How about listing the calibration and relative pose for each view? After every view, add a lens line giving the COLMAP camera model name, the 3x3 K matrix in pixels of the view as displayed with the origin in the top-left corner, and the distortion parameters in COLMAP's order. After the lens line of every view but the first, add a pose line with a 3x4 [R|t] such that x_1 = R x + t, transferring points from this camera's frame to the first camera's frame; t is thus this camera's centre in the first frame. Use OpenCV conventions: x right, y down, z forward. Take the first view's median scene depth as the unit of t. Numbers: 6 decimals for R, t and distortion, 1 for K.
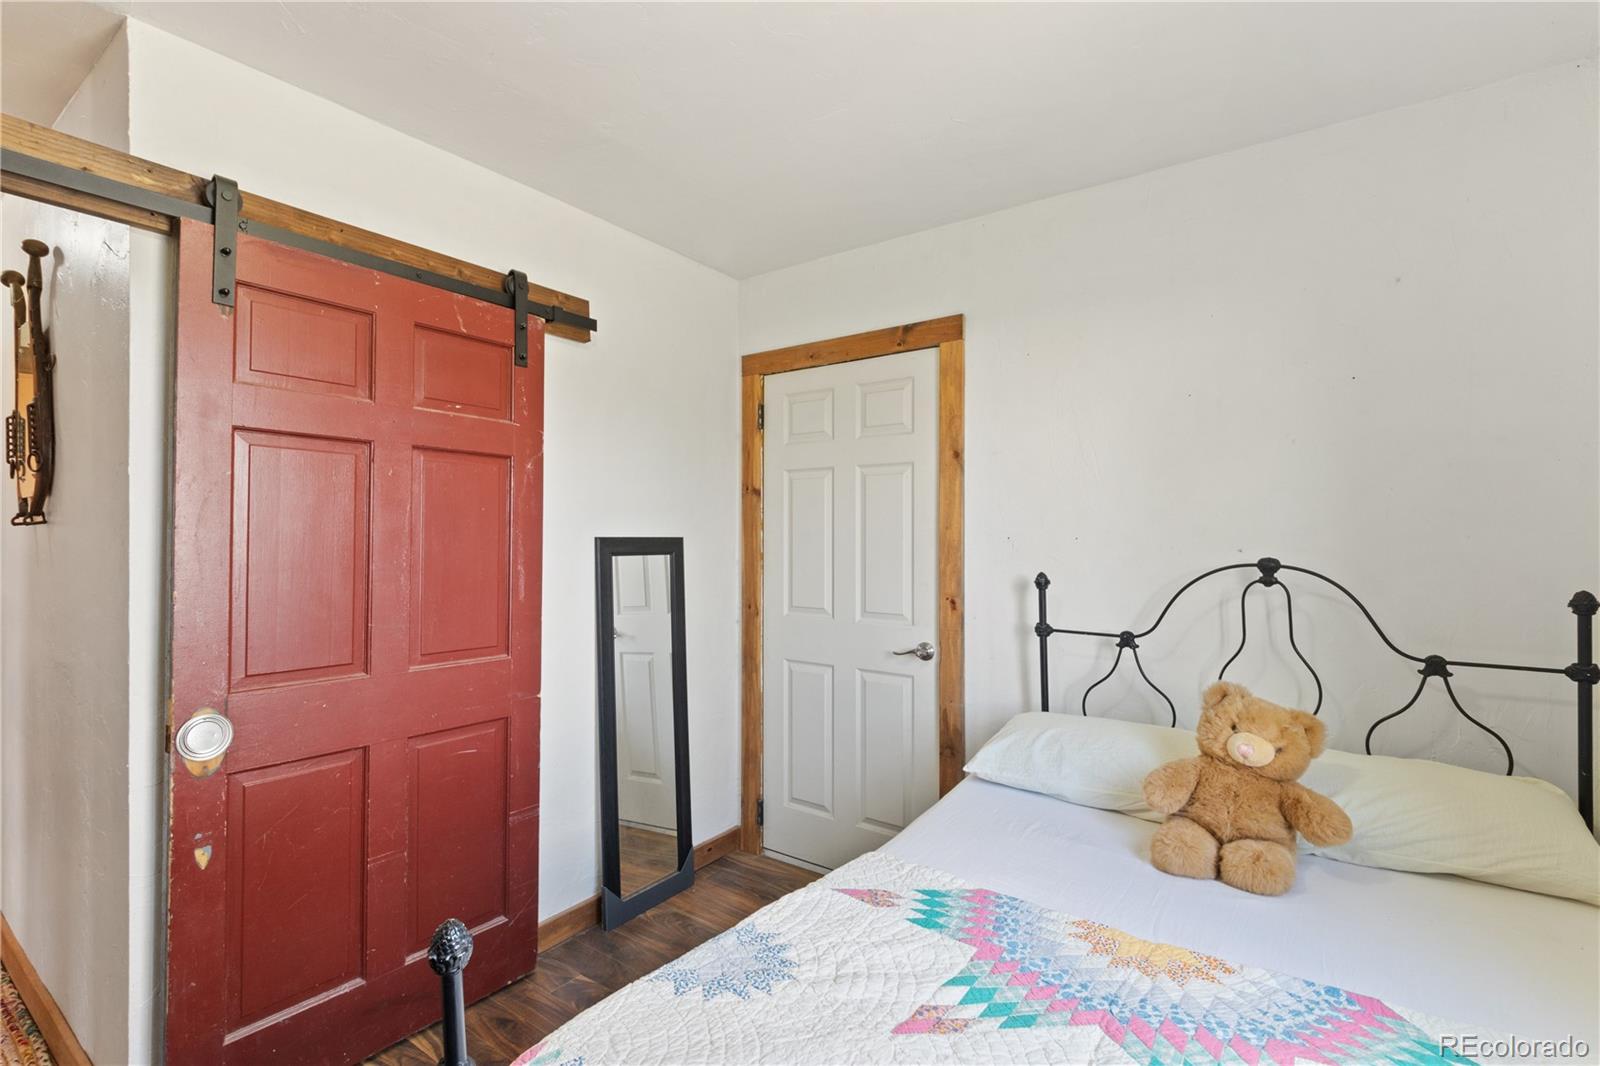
lens RADIAL K [[753.0, 0, 783.3], [0, 753.0, 534.0], [0, 0, 1]] dist [-0.001145, -0.000559]
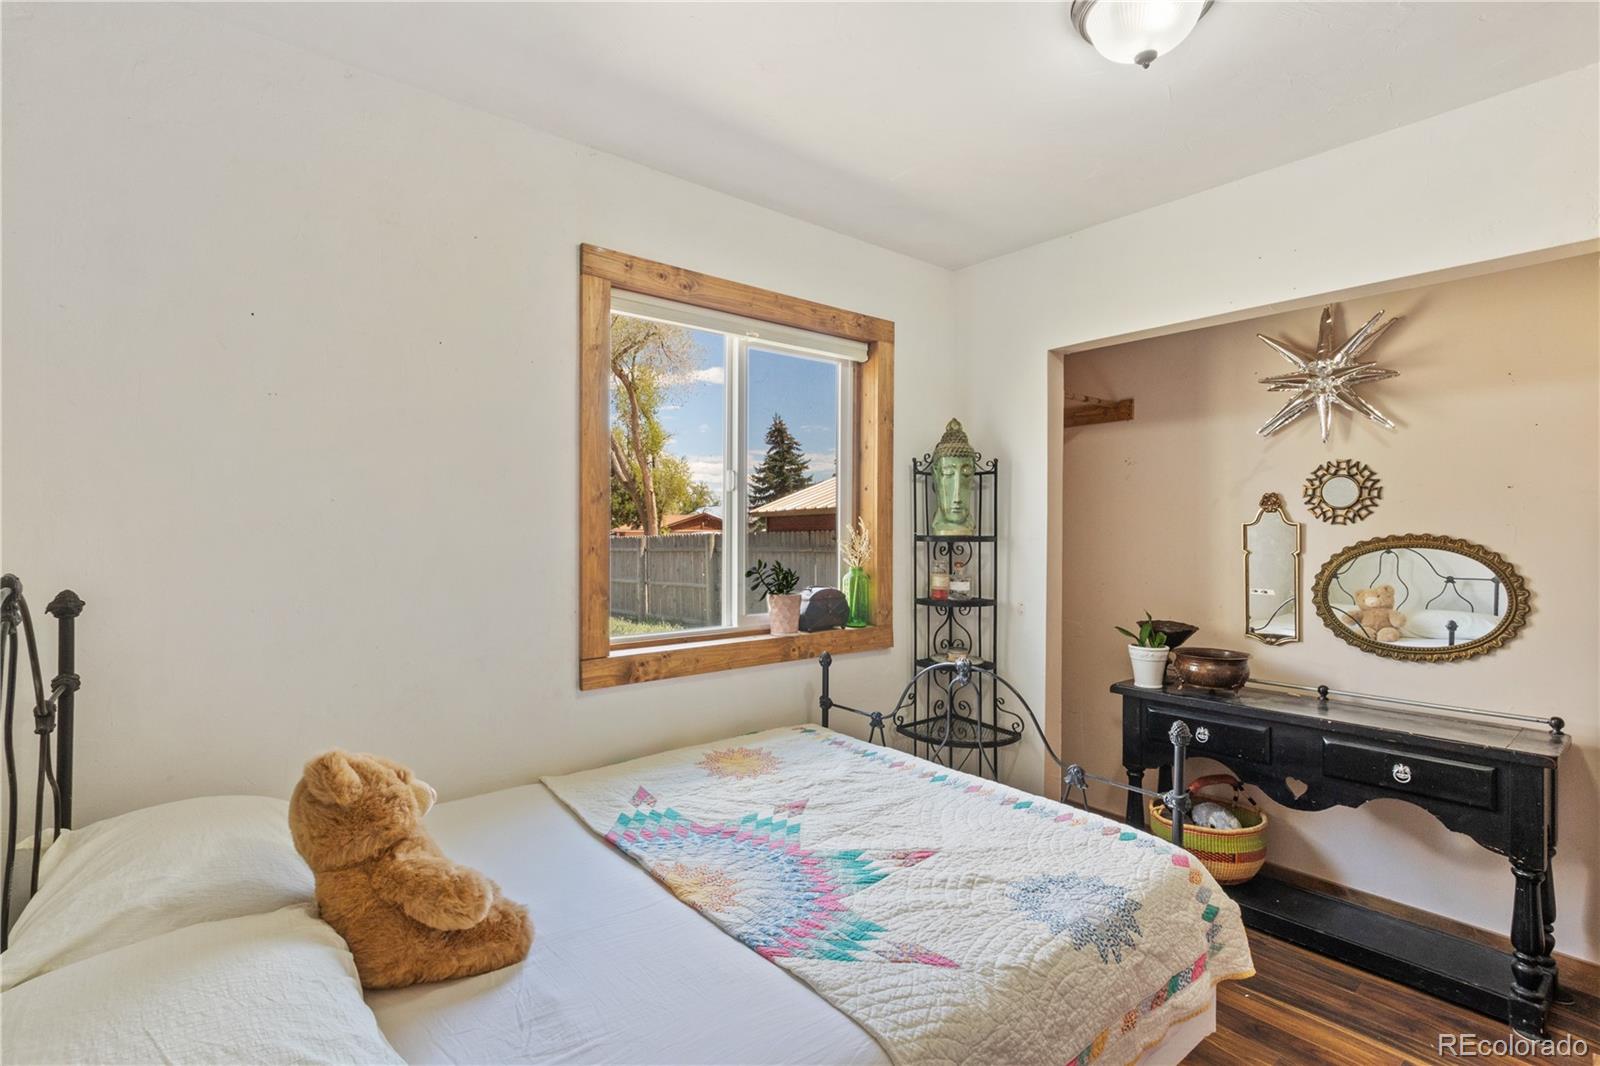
lens RADIAL K [[742.3, 0, 792.4], [0, 742.3, 523.4], [0, 0, 1]] dist [-0.004426, -0.000951]
pose [[-0.971628, -0.001801, 0.236509, 0.034967], [-0.003173, 0.999980, -0.005424, 0.000745], [-0.236494, -0.006021, -0.971614, 1.143228]]
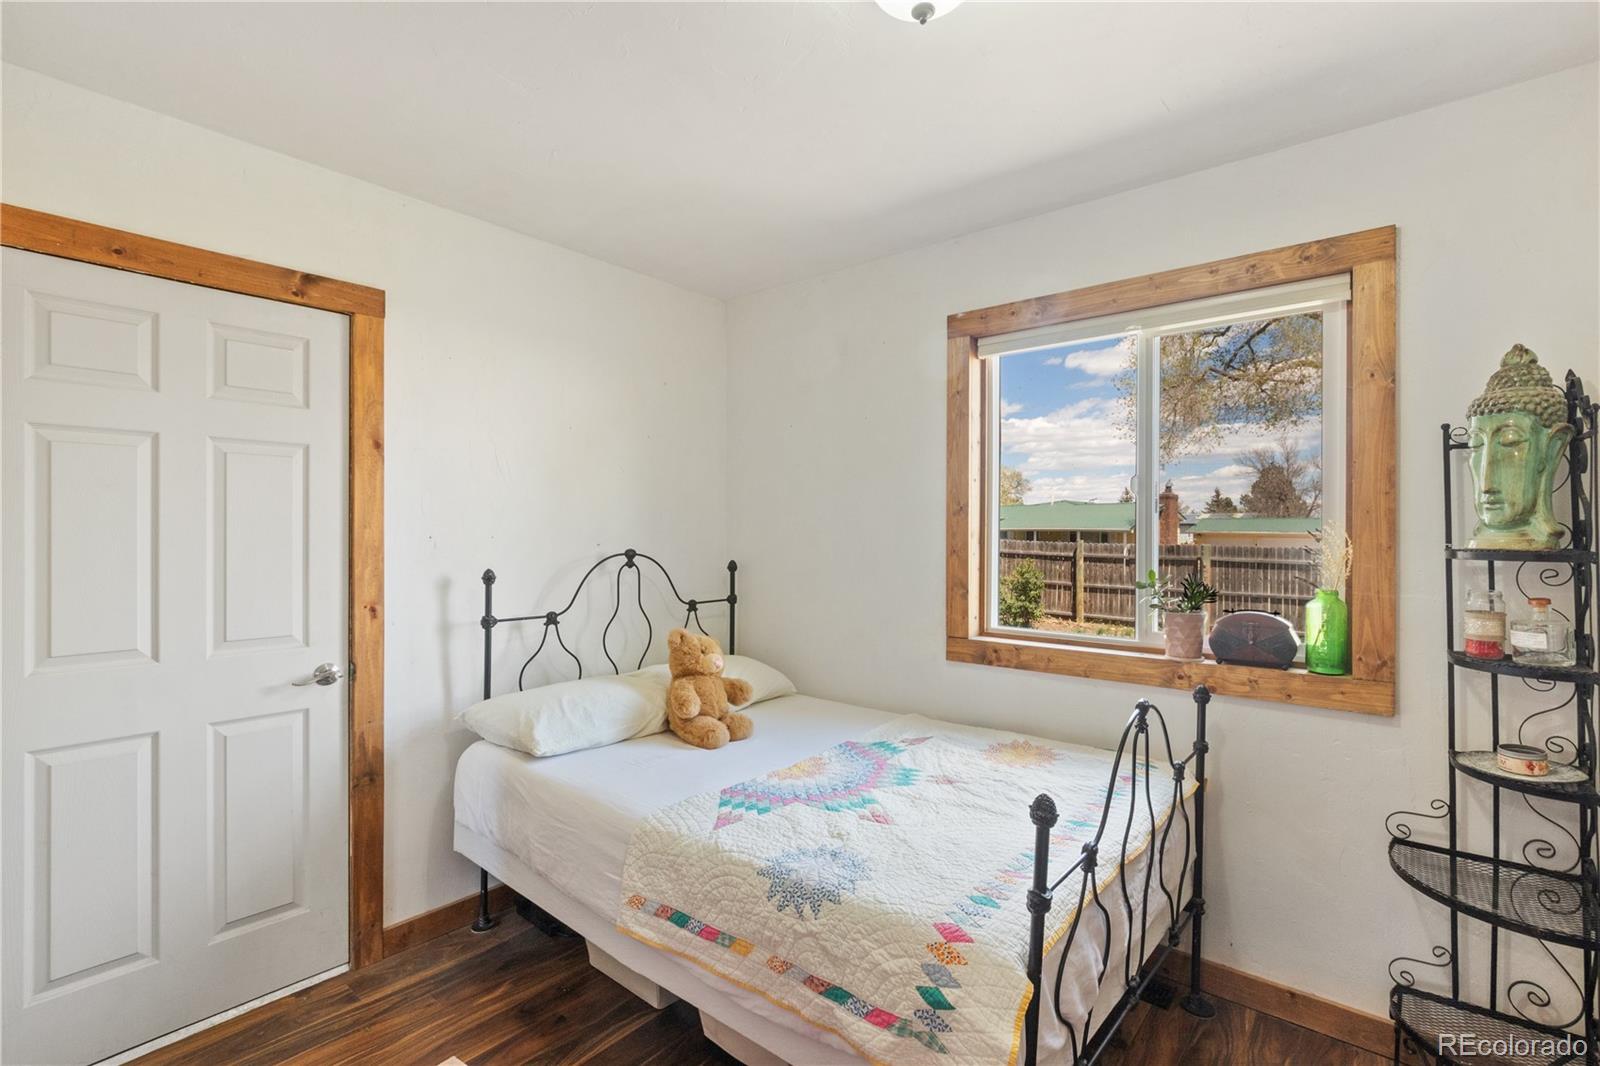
lens RADIAL K [[753.0, 0, 783.3], [0, 753.0, 534.0], [0, 0, 1]] dist [-0.001145, -0.000559]
pose [[0.056210, -0.004207, 0.998410, -0.709657], [-0.001858, 0.999989, 0.004318, -0.004318], [-0.998417, -0.002097, 0.056201, 0.517306]]
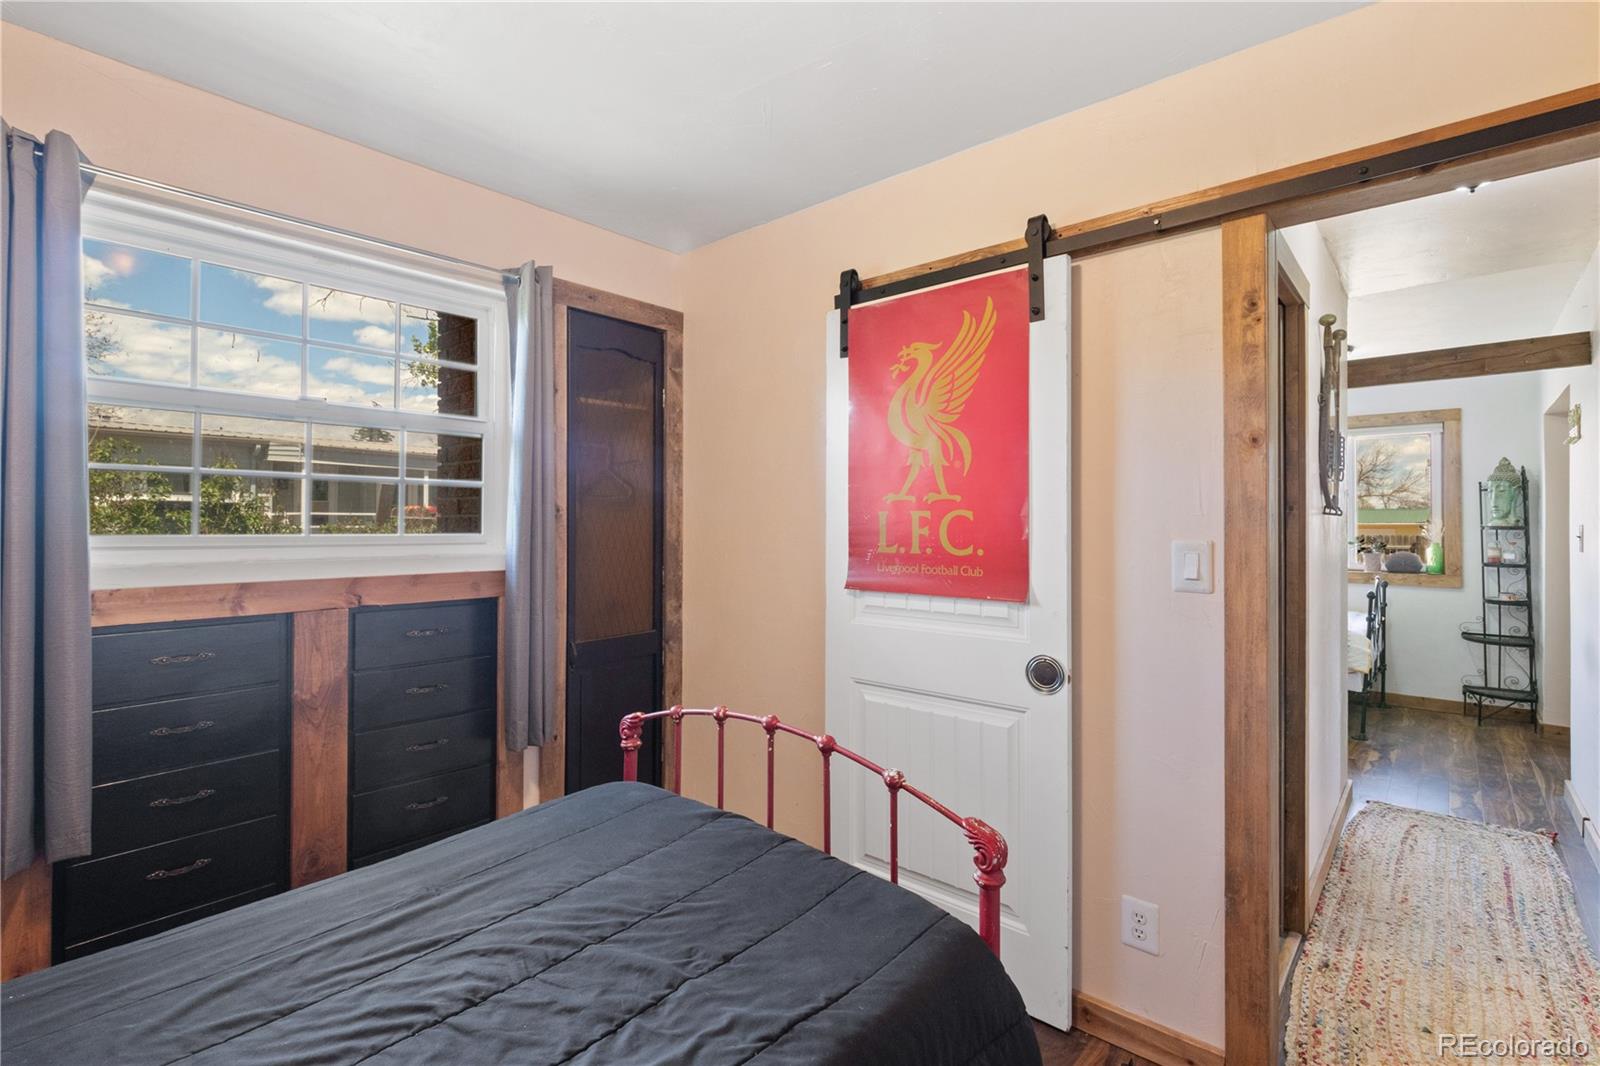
lens RADIAL K [[742.3, 0, 792.4], [0, 742.3, 523.4], [0, 0, 1]] dist [-0.004426, -0.000951]
pose [[0.079473, 0.003381, 0.996831, -2.224726], [0.003390, 0.999988, -0.003662, 0.005321], [-0.996831, 0.003670, 0.079461, 1.723813]]
